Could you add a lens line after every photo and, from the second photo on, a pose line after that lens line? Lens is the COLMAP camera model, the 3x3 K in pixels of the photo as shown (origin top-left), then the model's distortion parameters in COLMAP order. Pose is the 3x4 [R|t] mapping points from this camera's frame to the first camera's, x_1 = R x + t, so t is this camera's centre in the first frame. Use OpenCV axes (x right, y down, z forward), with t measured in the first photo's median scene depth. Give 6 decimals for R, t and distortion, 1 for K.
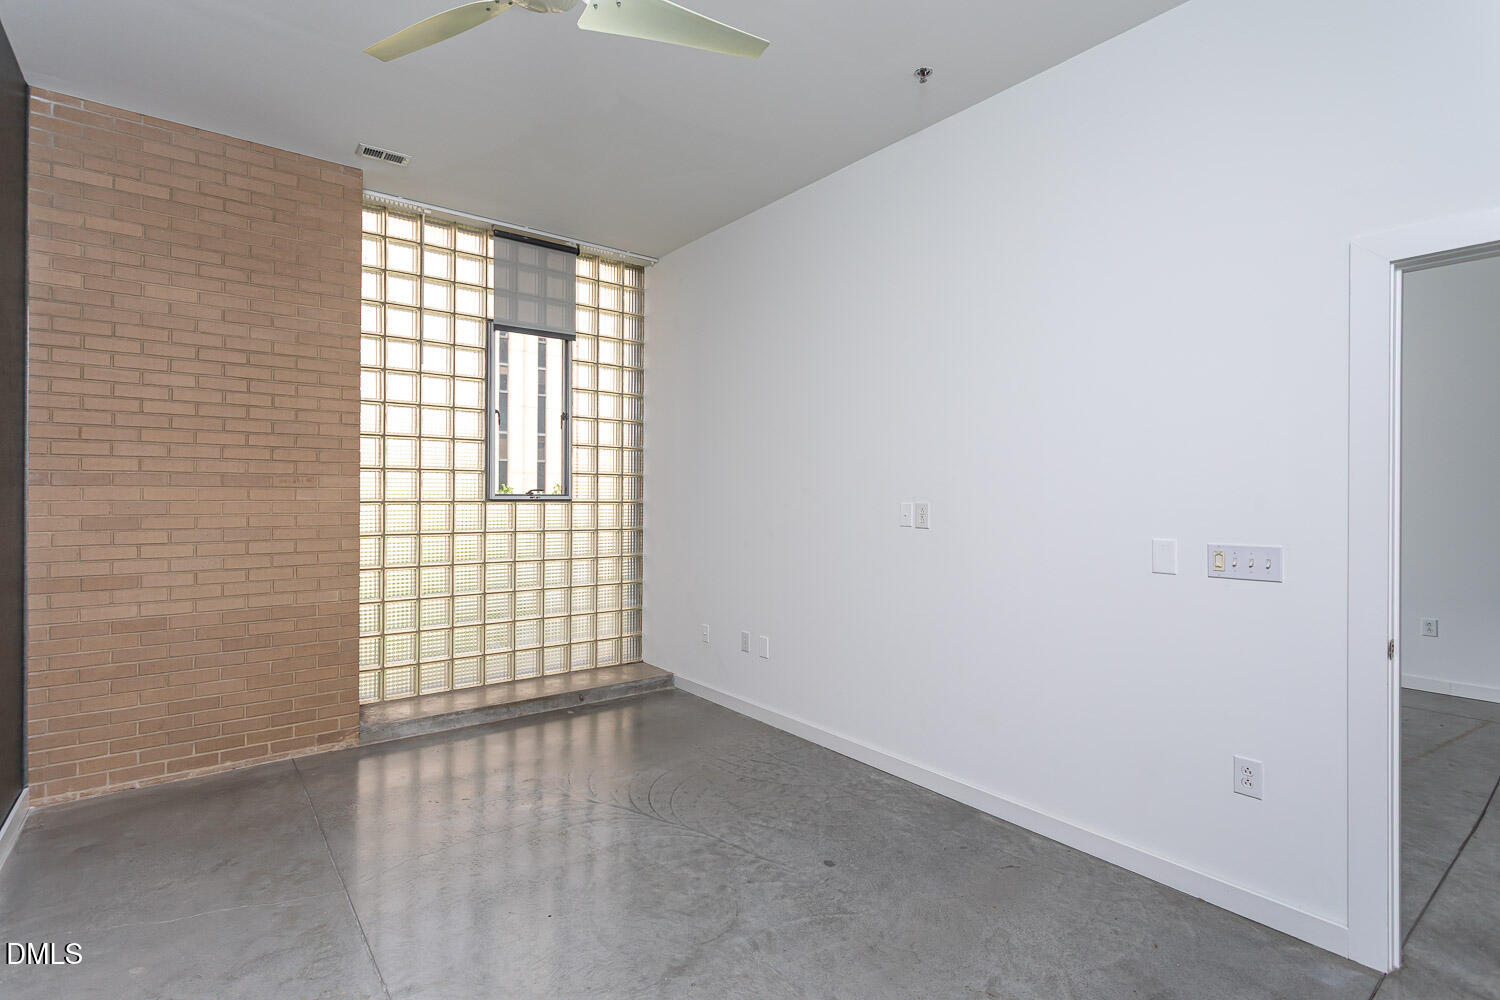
lens RADIAL K [[707.1, 0, 739.8], [0, 707.1, 498.0], [0, 0, 1]] dist [0.002113, 0.004151]
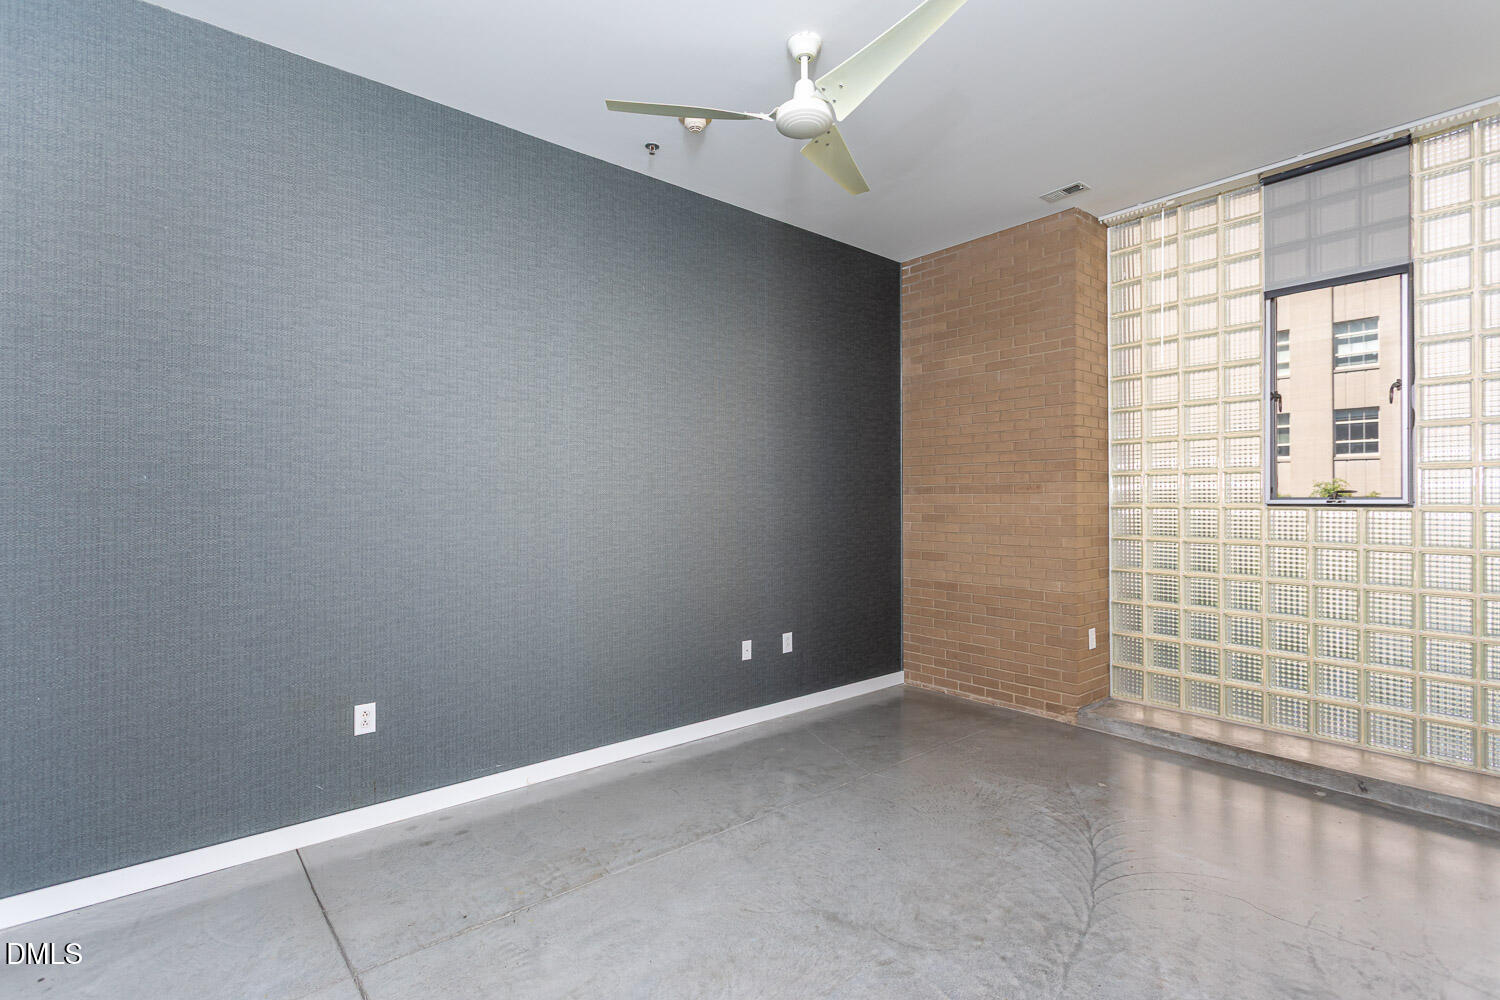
lens RADIAL K [[707.1, 0, 740.3], [0, 707.1, 499.6], [0, 0, 1]] dist [0.002113, 0.004151]
pose [[0.041809, -0.004558, -0.999115, 0.591212], [-0.002358, 0.999986, -0.004660, 0.002996], [0.999123, 0.002551, 0.041798, 0.458185]]
